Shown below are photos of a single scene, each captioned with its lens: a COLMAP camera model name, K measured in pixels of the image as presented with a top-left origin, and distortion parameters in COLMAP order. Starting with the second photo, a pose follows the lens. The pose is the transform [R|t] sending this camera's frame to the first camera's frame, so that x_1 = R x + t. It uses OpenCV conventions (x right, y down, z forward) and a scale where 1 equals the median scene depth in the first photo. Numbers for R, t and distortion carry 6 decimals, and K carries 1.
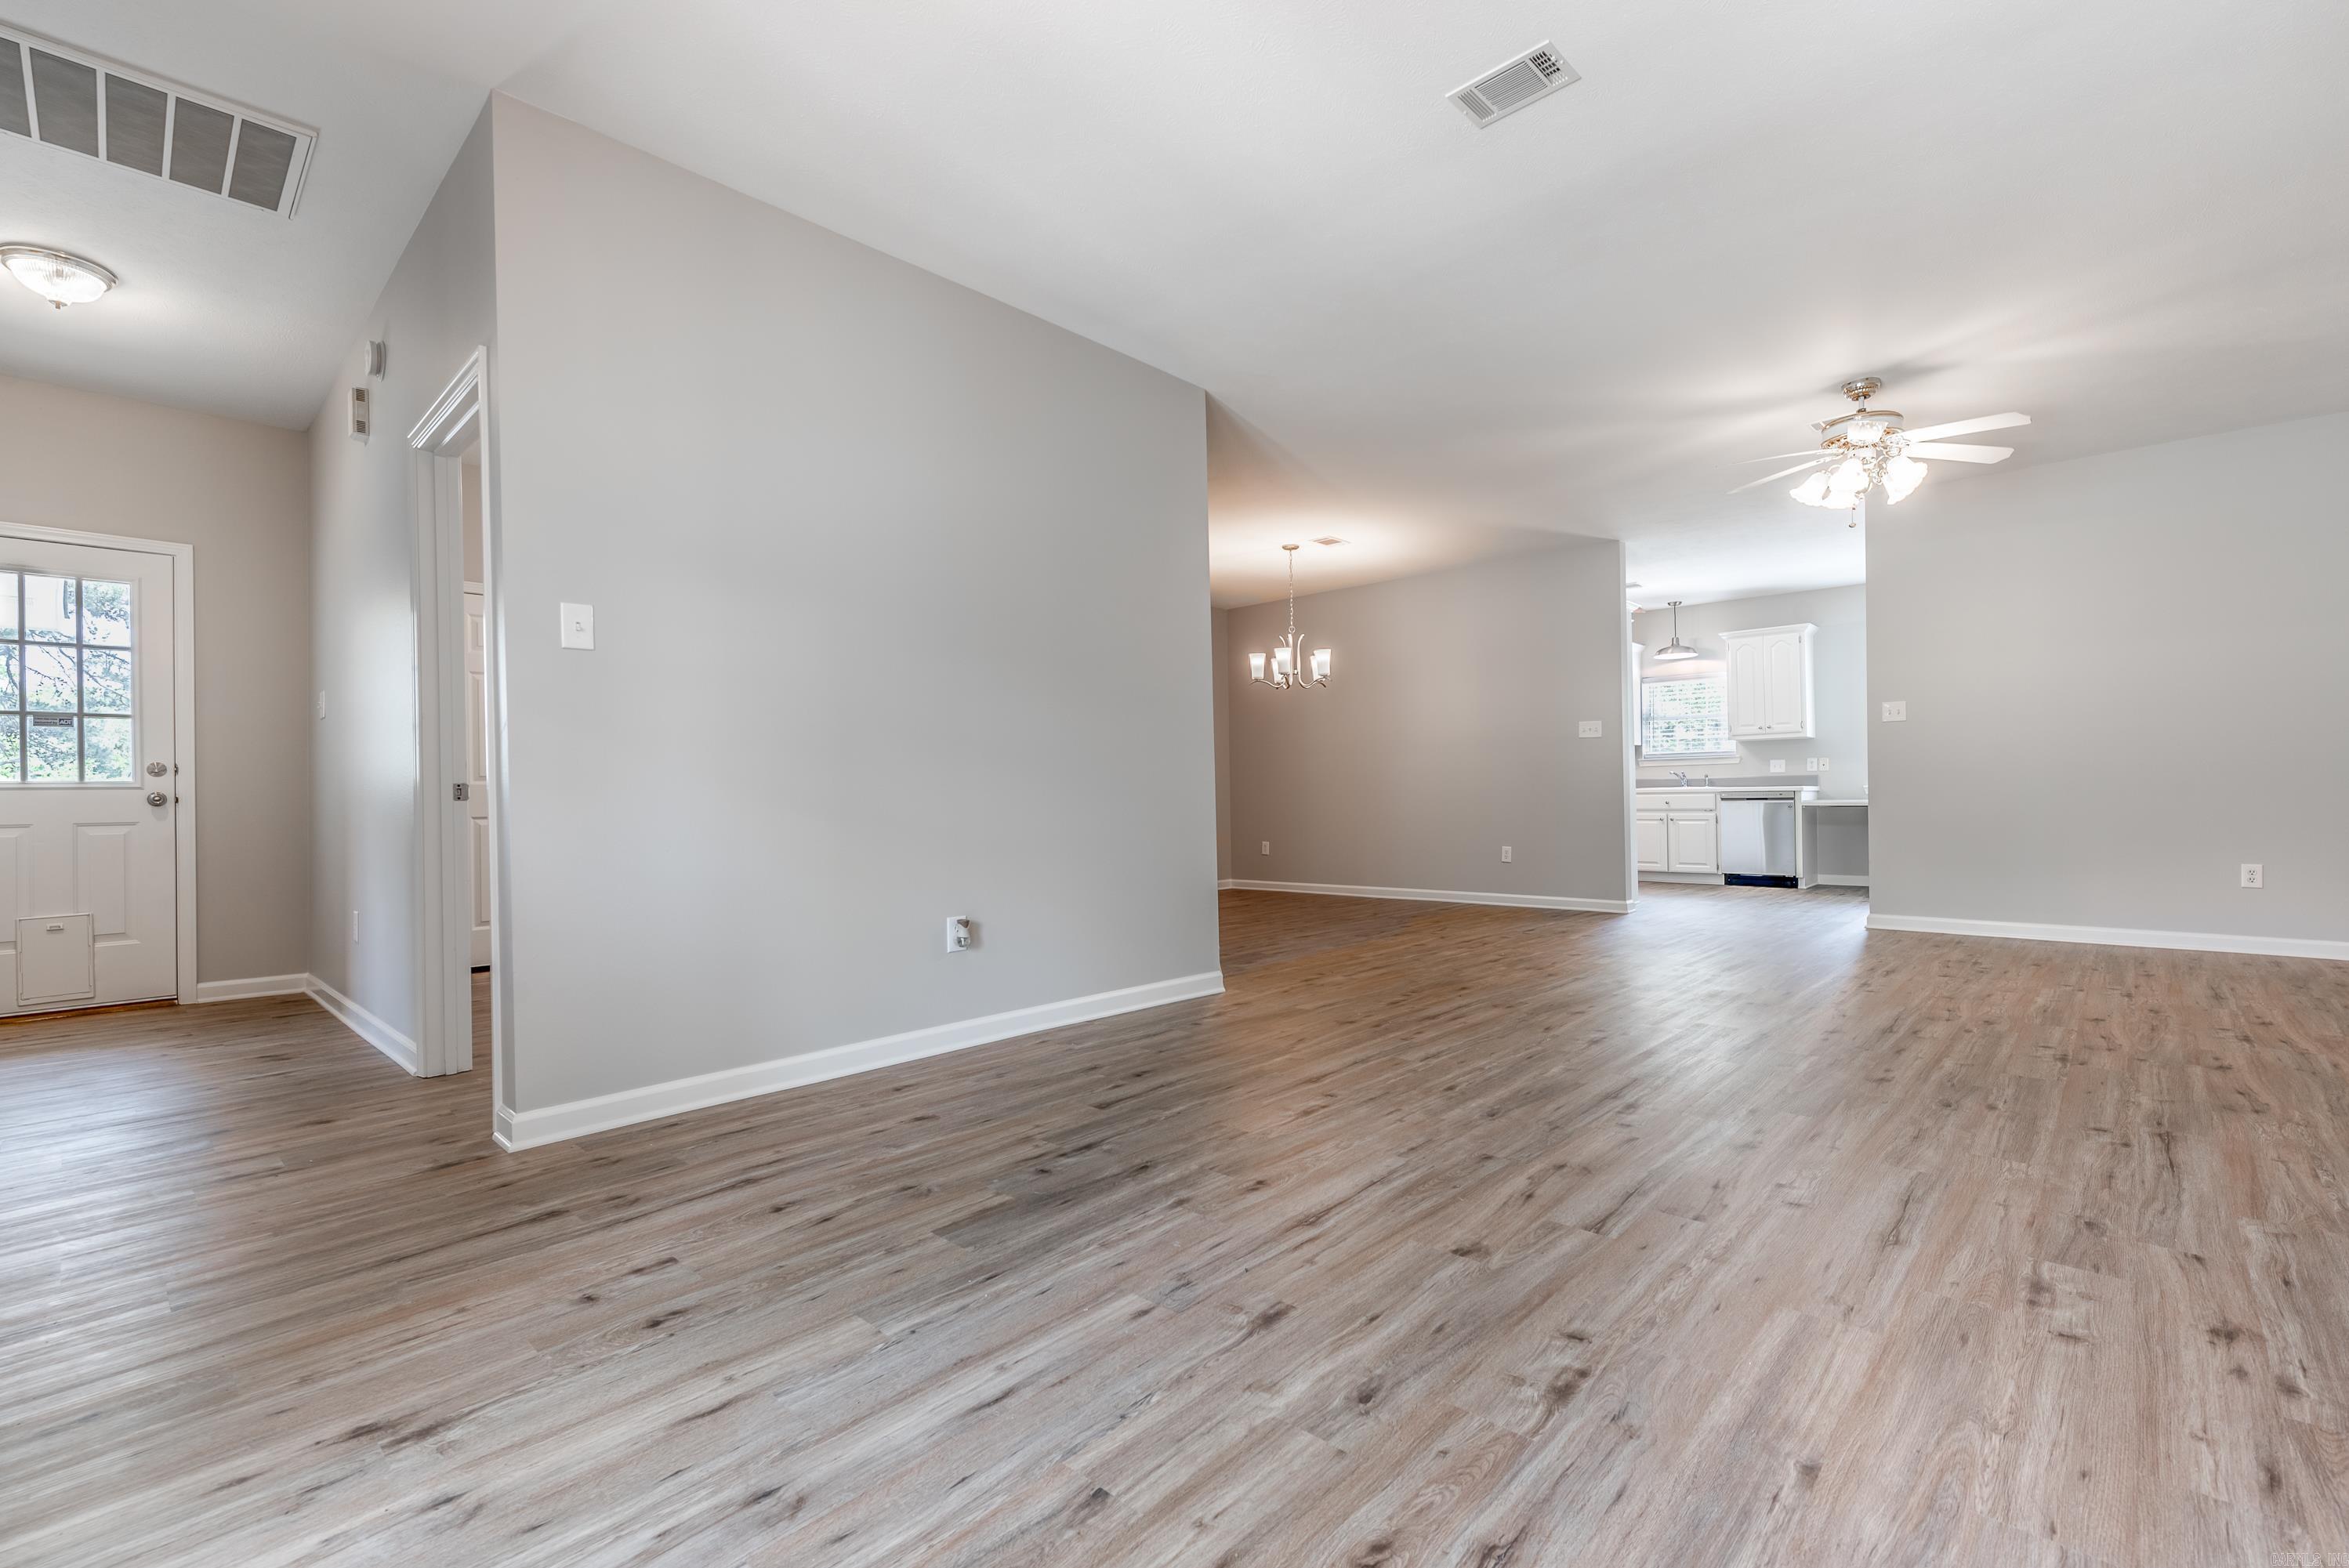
lens RADIAL K [[1016.6, 0, 1174.5], [0, 1016.6, 784.0], [0, 0, 1]] dist [0.000223, 0.000102]
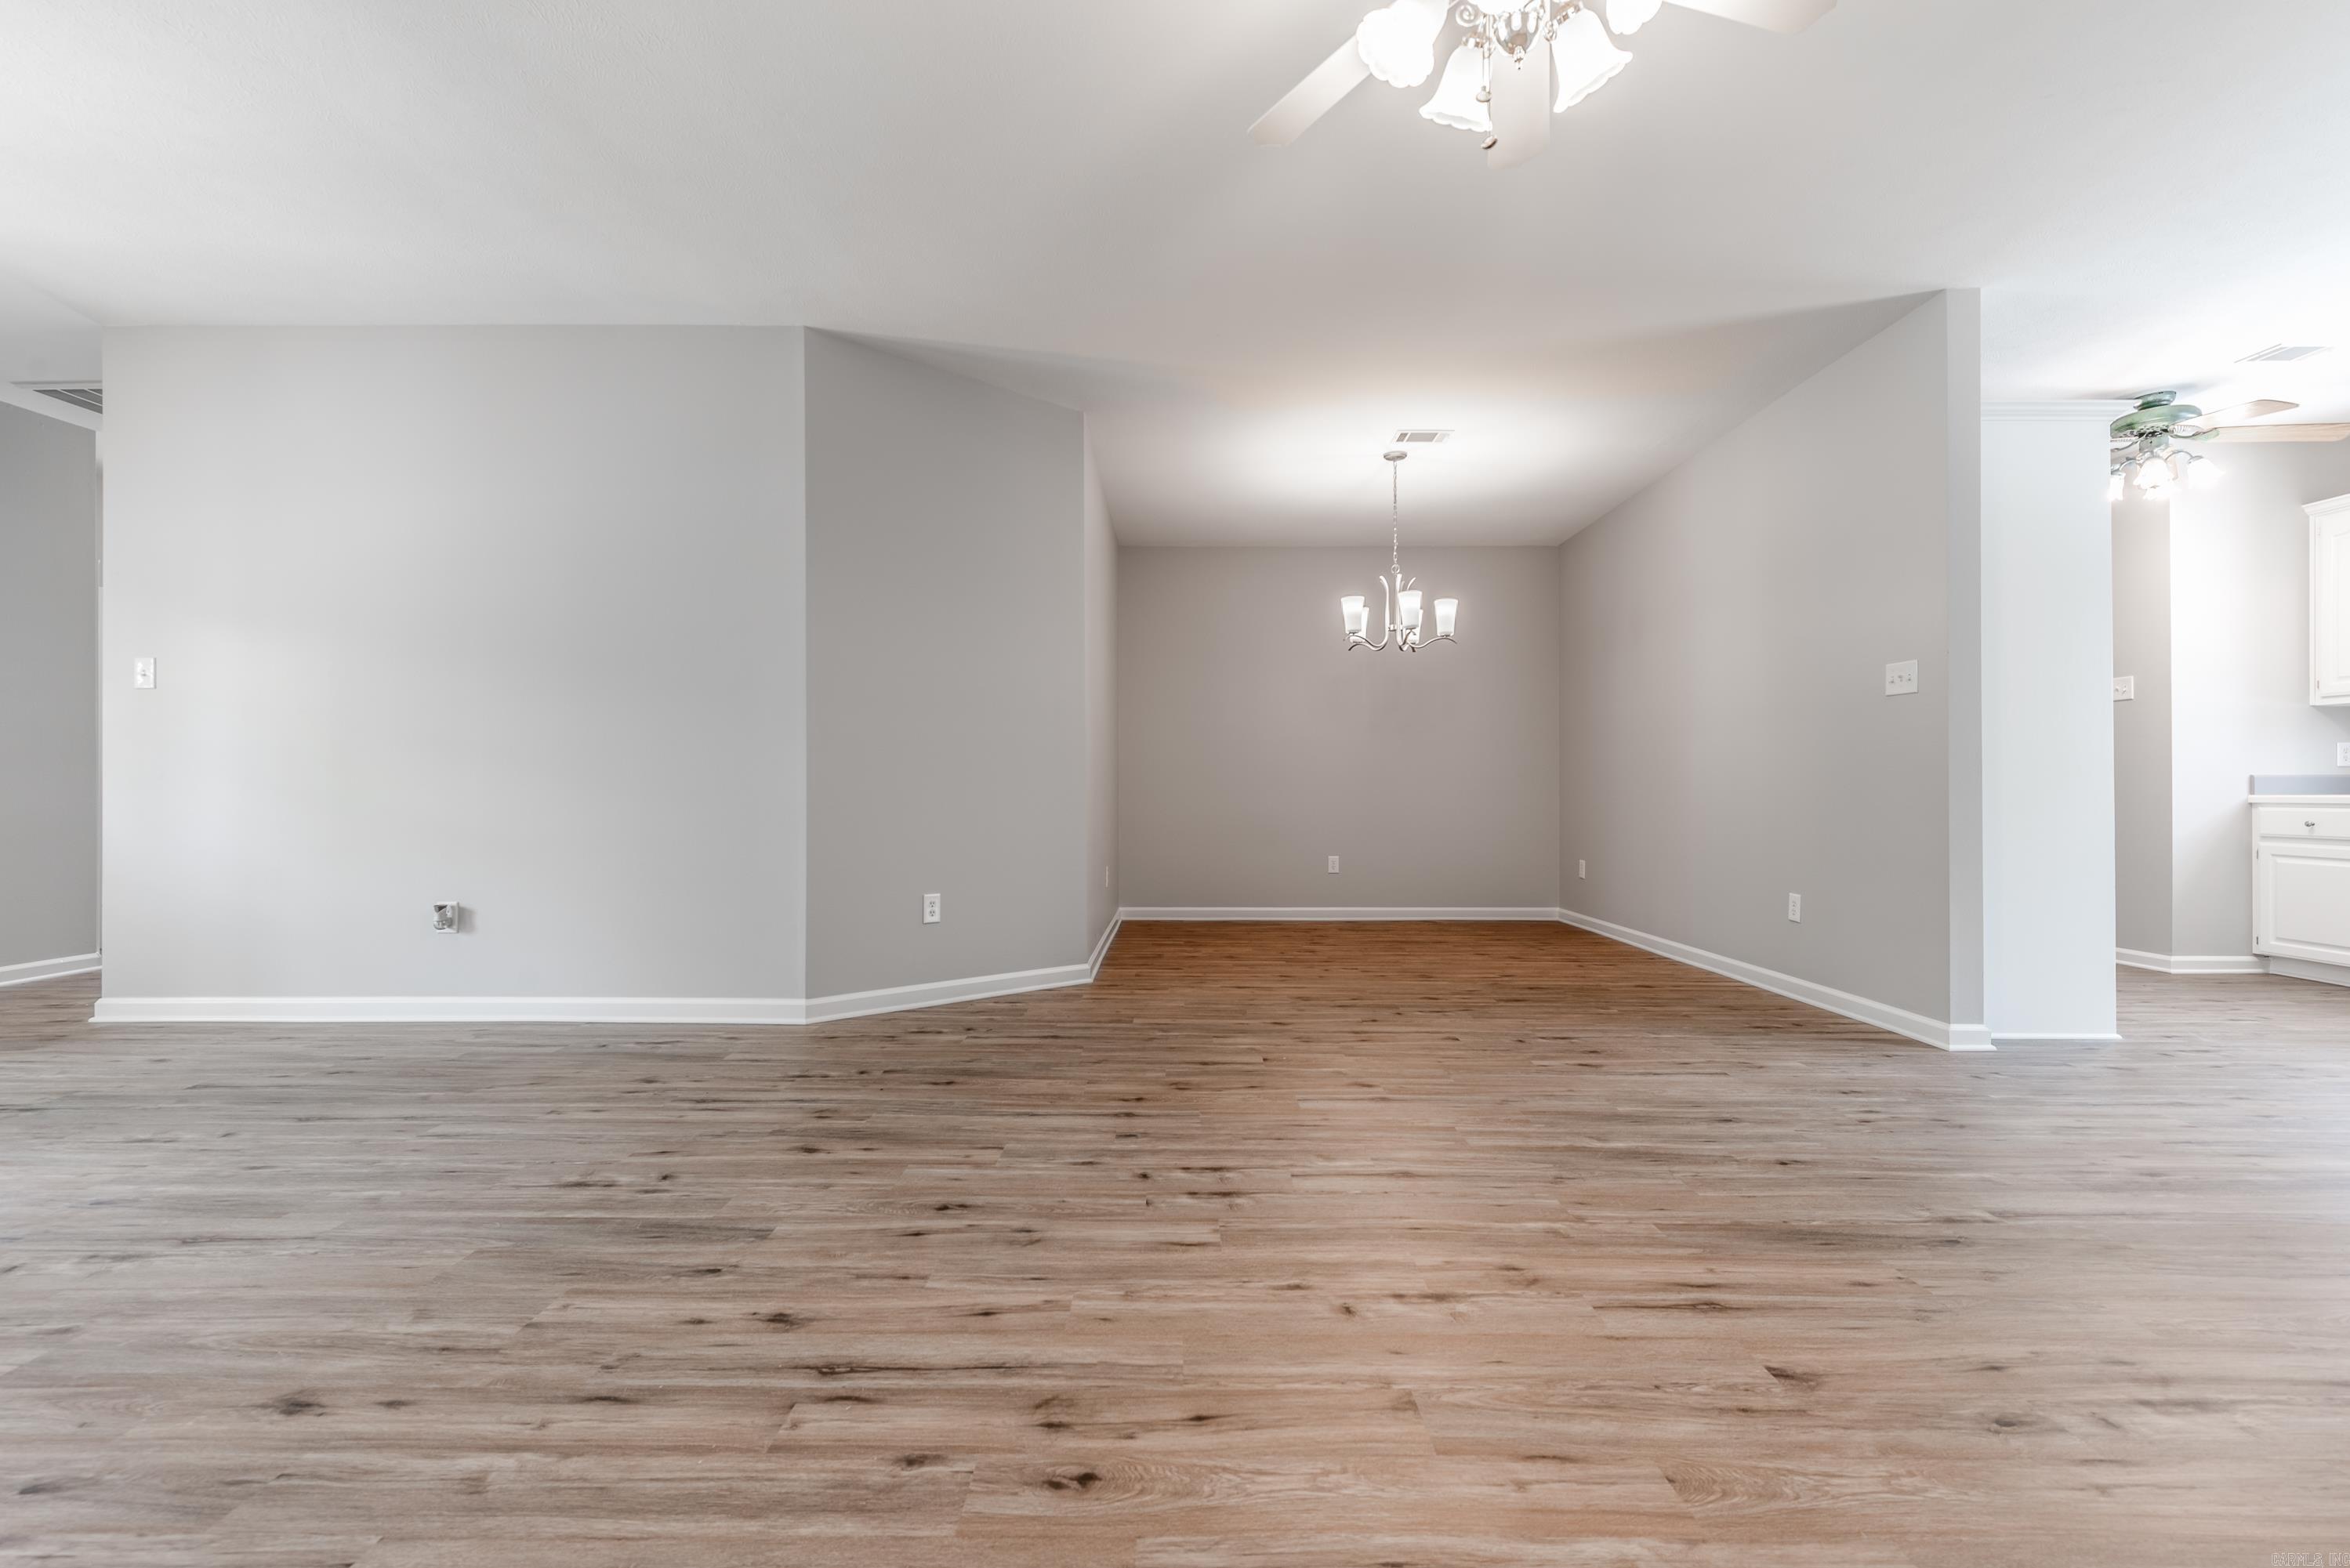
lens RADIAL K [[1016.9, 0, 1175.0], [0, 1016.9, 784.0], [0, 0, 1]] dist [0.000223, 0.000102]
pose [[0.696218, 0.002168, -0.717828, 1.085229], [-0.004452, 0.999989, -0.001299, 0.004853], [0.717817, 0.004100, 0.696220, 0.795641]]
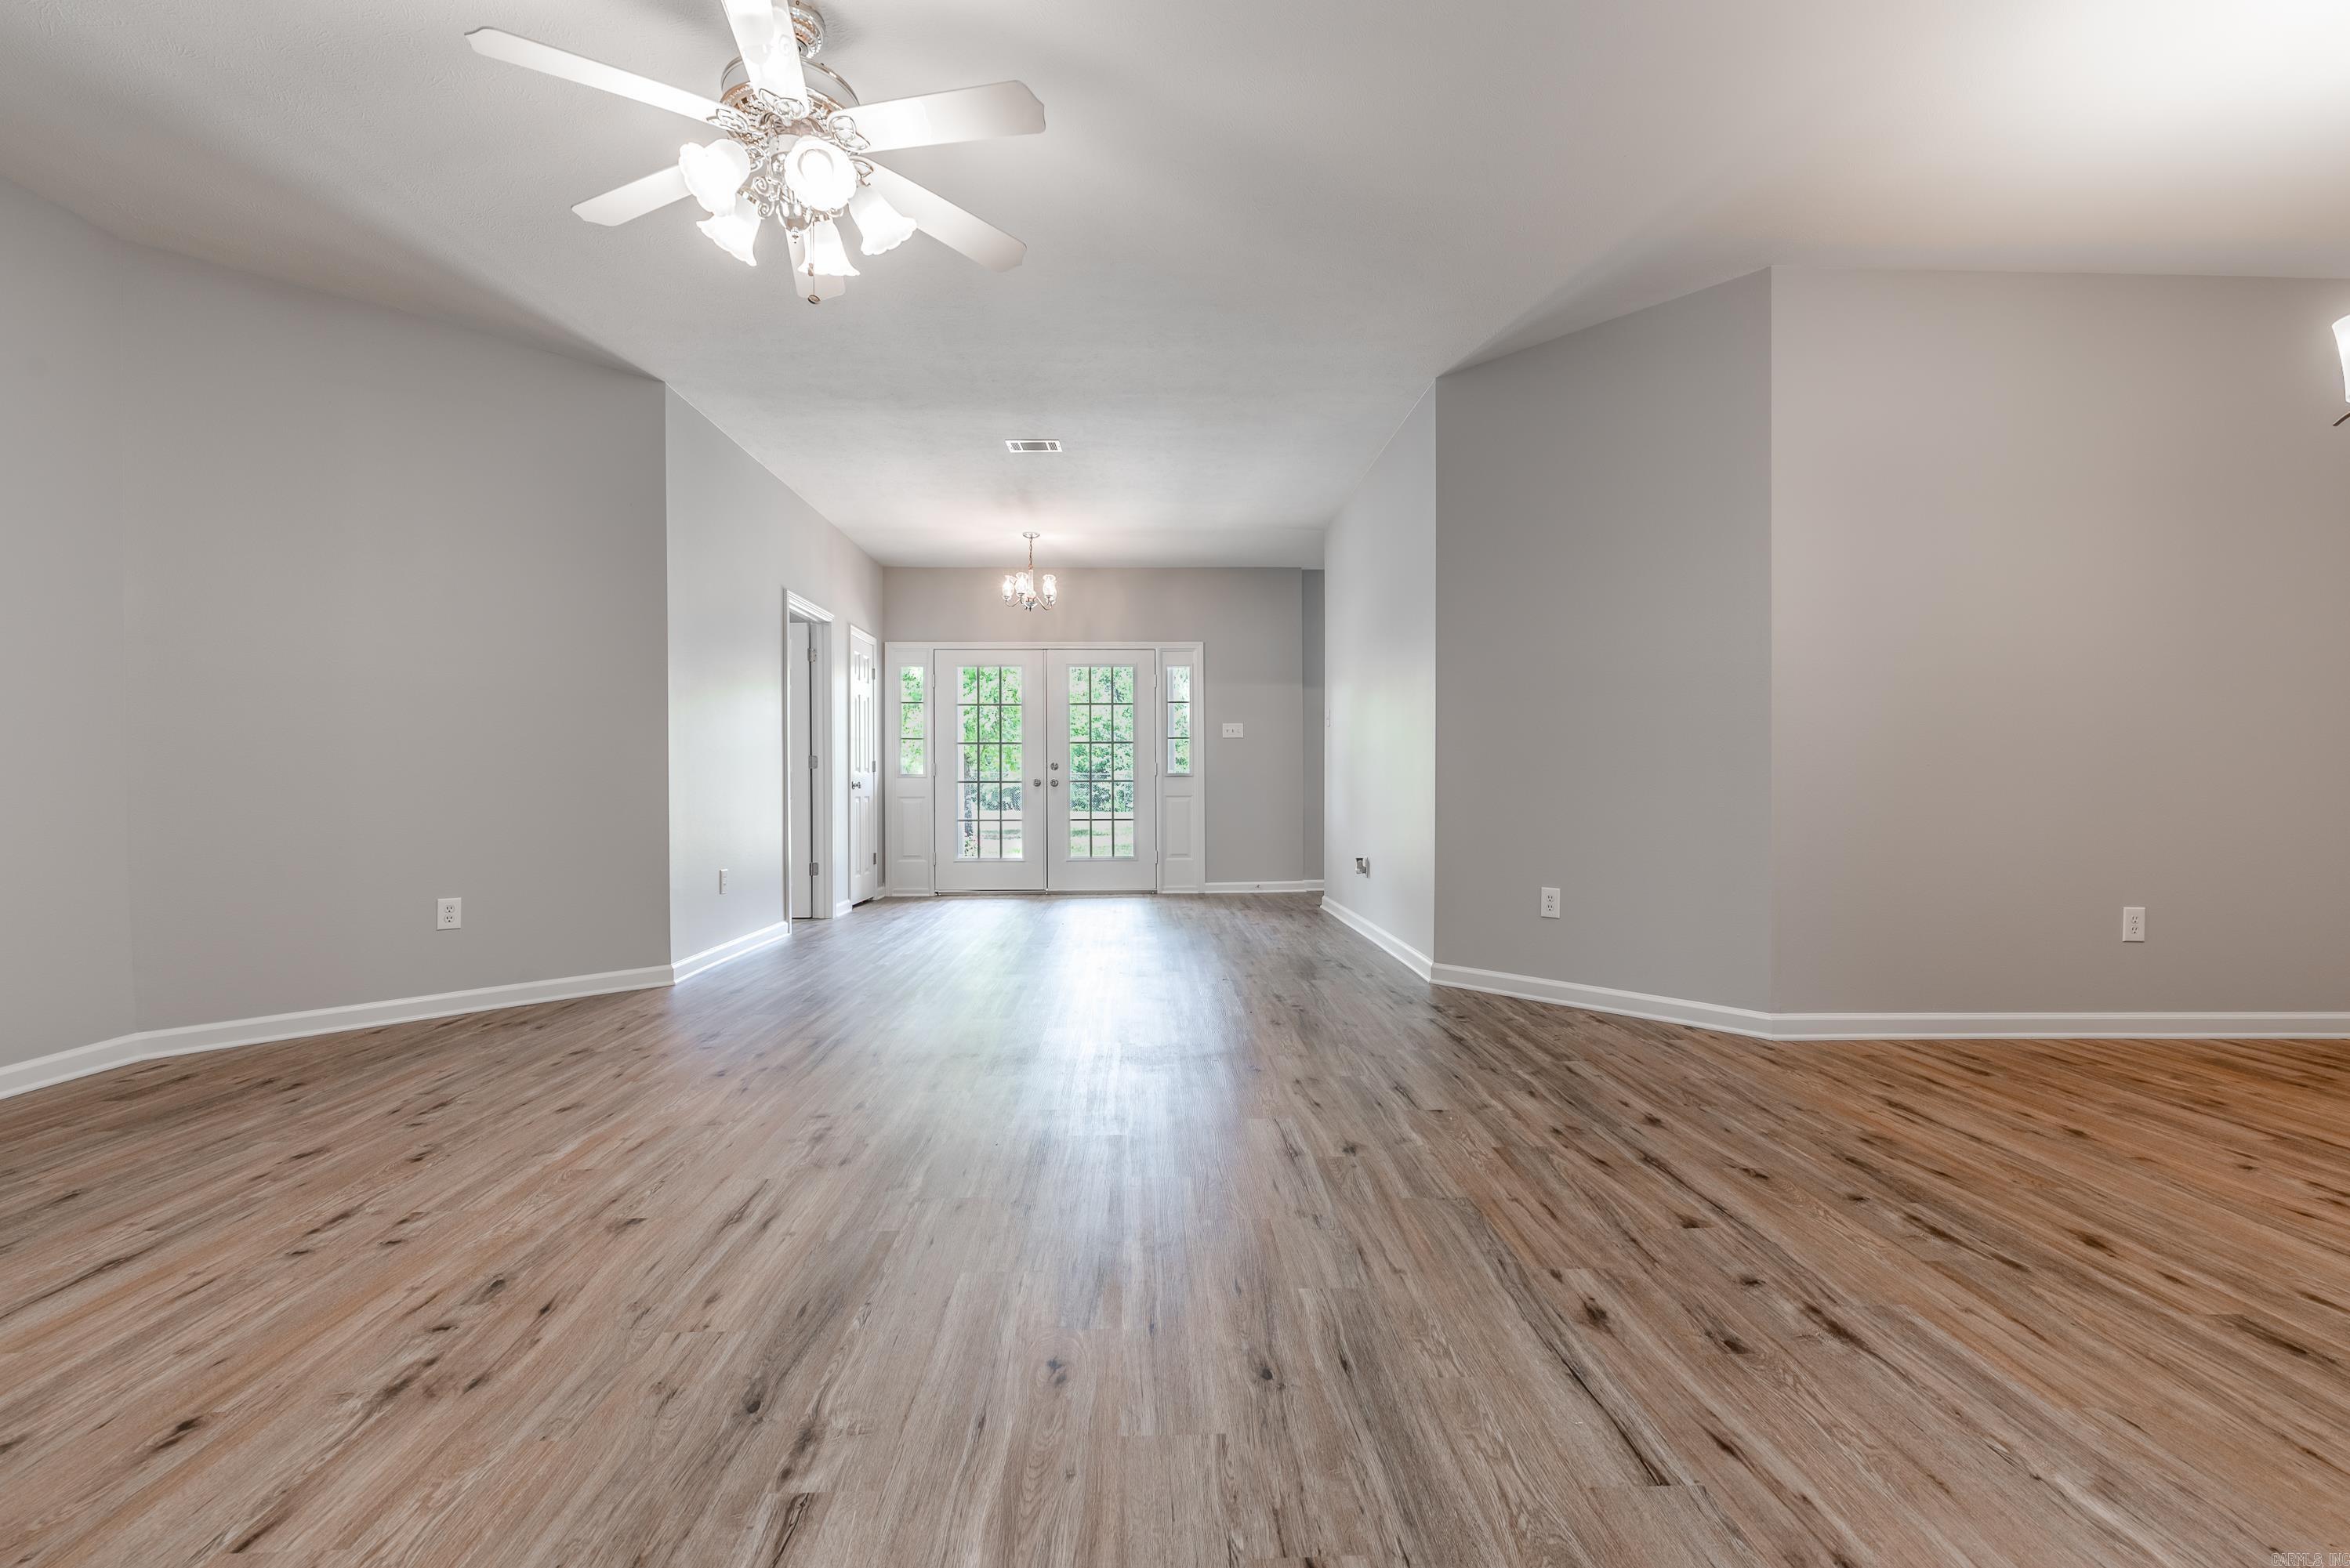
lens RADIAL K [[1015.1, 0, 1183.6], [0, 1015.1, 789.0], [0, 0, 1]] dist [-0.004704, 0.000392]
pose [[-0.688030, 0.013599, -0.725555, 1.152212], [0.011005, 0.999905, 0.008305, 0.007140], [0.725599, -0.002270, -0.688114, 1.885478]]
